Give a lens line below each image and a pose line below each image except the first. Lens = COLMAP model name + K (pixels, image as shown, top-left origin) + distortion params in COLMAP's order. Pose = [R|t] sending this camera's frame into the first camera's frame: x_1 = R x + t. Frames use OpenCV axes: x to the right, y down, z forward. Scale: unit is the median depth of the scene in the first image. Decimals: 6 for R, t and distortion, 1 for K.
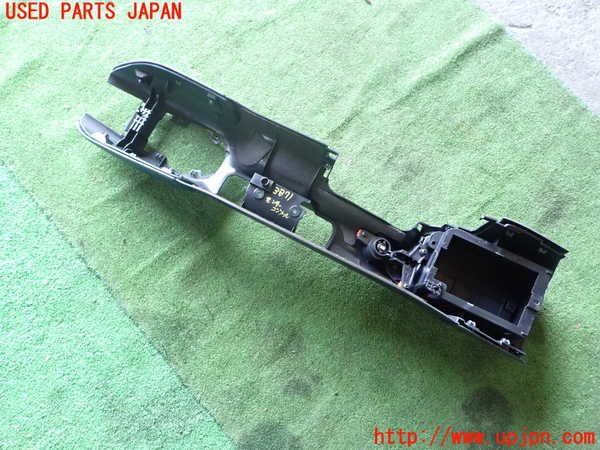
lens RADIAL K [[449.2, 0, 297.7], [0, 449.2, 223.2], [0, 0, 1]] dist [0.002814, -0.000026]
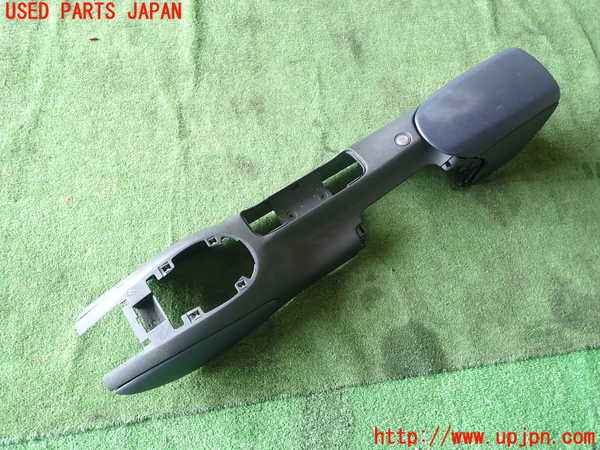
lens RADIAL K [[449.2, 0, 297.7], [0, 449.2, 223.2], [0, 0, 1]] dist [0.002814, -0.000026]
pose [[0.545340, -0.751112, 0.372069, -0.300045], [0.797819, 0.601258, 0.044425, 0.082255], [-0.257078, 0.272617, 0.927141, 0.056835]]
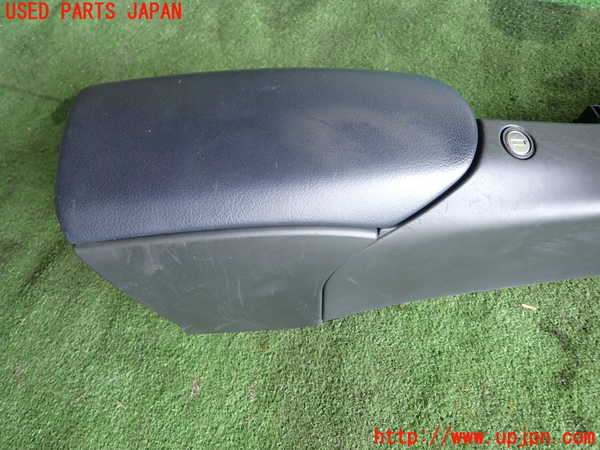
lens RADIAL K [[449.2, 0, 297.7], [0, 449.2, 223.2], [0, 0, 1]] dist [0.002814, -0.000026]
pose [[-0.880634, 0.428071, -0.203076, 0.506223], [-0.452840, -0.634380, 0.626497, -0.001136], [0.139358, 0.643675, 0.752504, 0.510383]]
